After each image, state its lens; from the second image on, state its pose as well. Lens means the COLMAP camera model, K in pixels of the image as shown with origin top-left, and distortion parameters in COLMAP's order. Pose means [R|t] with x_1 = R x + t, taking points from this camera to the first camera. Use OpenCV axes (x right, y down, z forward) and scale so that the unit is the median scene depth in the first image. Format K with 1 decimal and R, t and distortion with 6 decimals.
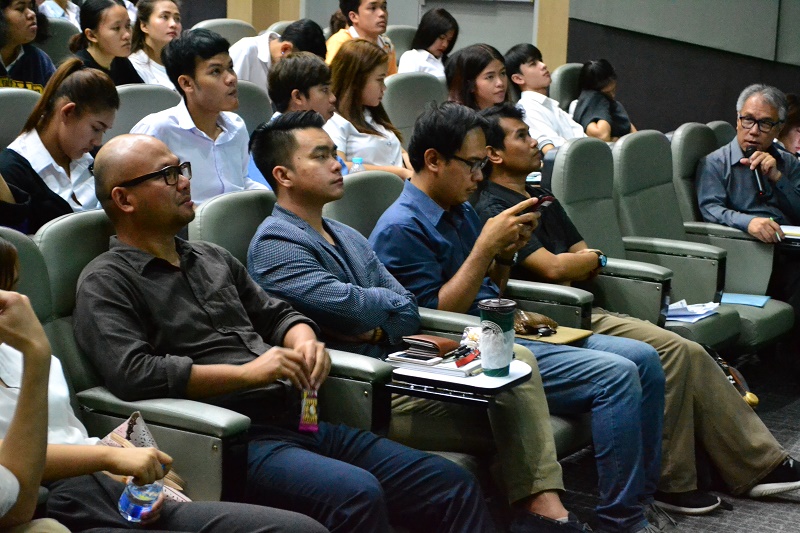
lens RADIAL K [[1628.0, 0, 398.4], [0, 1628.0, 262.5], [0, 0, 1]] dist [0.025169, 0.000000]
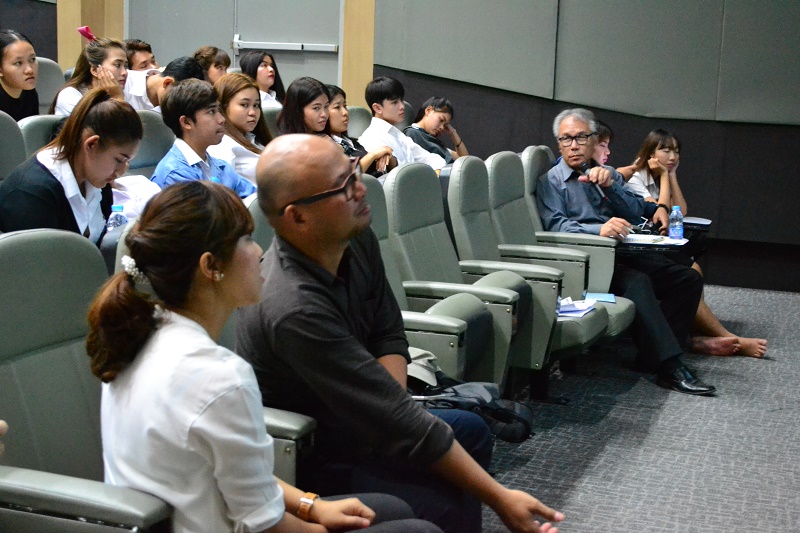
lens RADIAL K [[1347.9, 0, 402.7], [0, 1347.9, 271.3], [0, 0, 1]] dist [-0.029382, 0.000000]
pose [[0.979854, -0.031622, 0.197197, -0.105663], [0.033696, 0.999406, -0.007167, 0.006667], [-0.196853, 0.013667, 0.980338, 0.094872]]
